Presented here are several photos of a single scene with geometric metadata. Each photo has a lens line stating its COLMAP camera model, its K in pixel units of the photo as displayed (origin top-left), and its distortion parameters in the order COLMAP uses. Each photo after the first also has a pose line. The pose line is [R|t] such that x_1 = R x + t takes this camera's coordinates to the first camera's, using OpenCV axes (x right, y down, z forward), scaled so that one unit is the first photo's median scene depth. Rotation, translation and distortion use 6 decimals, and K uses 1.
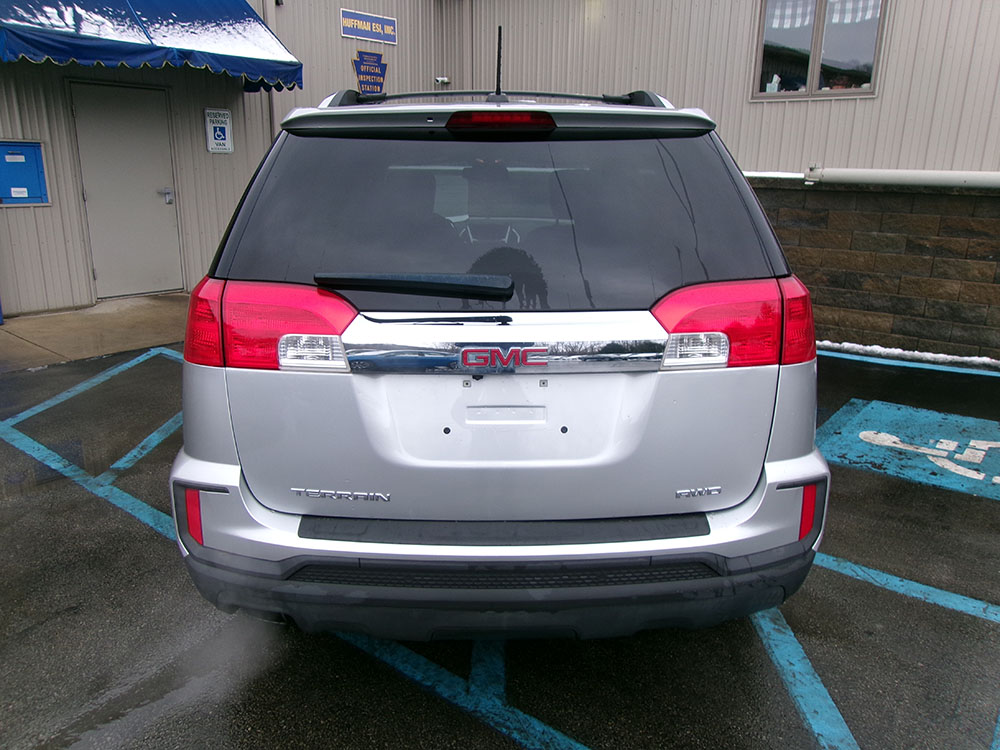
lens RADIAL K [[764.5, 0, 492.6], [0, 764.5, 370.7], [0, 0, 1]] dist [0.002542, 0.010209]
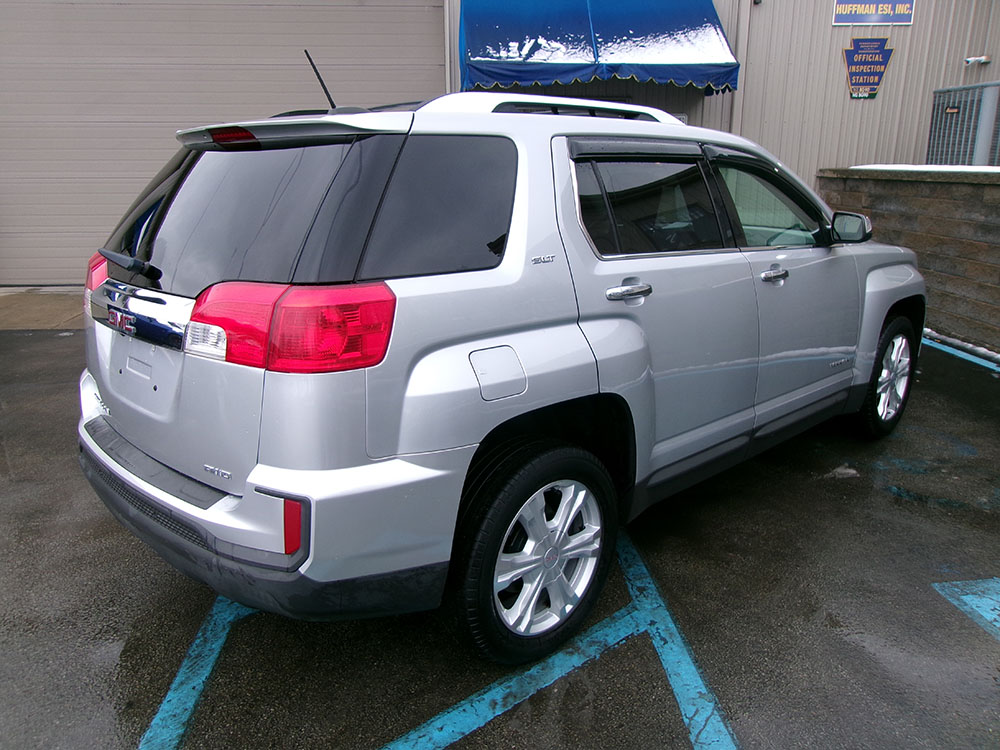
lens RADIAL K [[767.1, 0, 500.0], [0, 767.1, 375.0], [0, 0, 1]] dist [-0.020765, 0.046031]
pose [[0.687708, 0.181649, -0.702895, 0.321226], [-0.179807, 0.980644, 0.077505, -0.032563], [0.703368, 0.073084, 0.707059, 0.127586]]
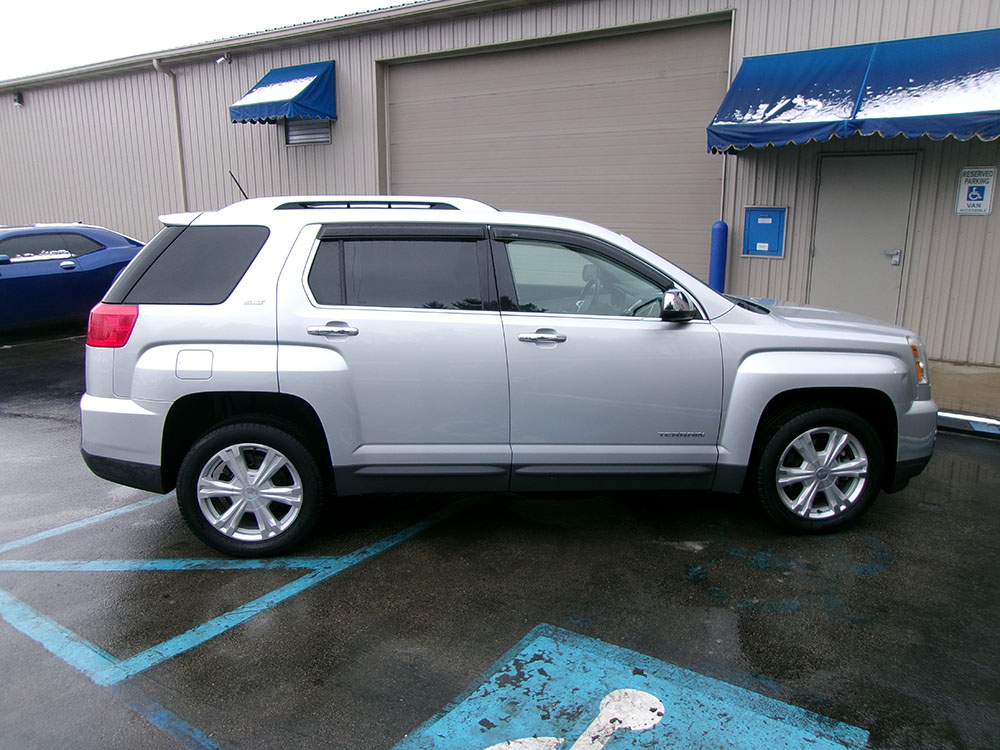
lens RADIAL K [[767.1, 0, 500.0], [0, 767.1, 375.0], [0, 0, 1]] dist [-0.020765, 0.046031]
pose [[0.079361, 0.210530, -0.974361, 0.608386], [-0.262182, 0.947439, 0.183359, -0.143947], [0.961750, 0.240908, 0.130387, 0.449528]]
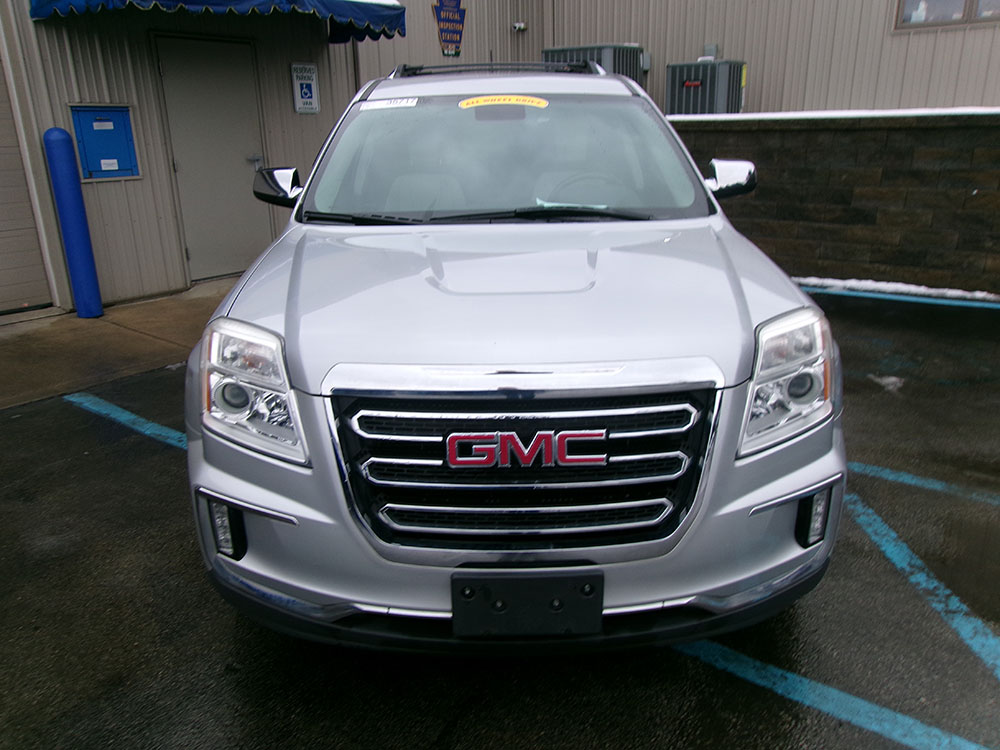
lens RADIAL K [[767.1, 0, 500.0], [0, 767.1, 375.0], [0, 0, 1]] dist [-0.020765, 0.046031]
pose [[0.998438, -0.047843, 0.028844, -0.196576], [0.046321, 0.997608, 0.051315, -0.014096], [-0.031230, -0.049898, 0.998266, 0.088102]]
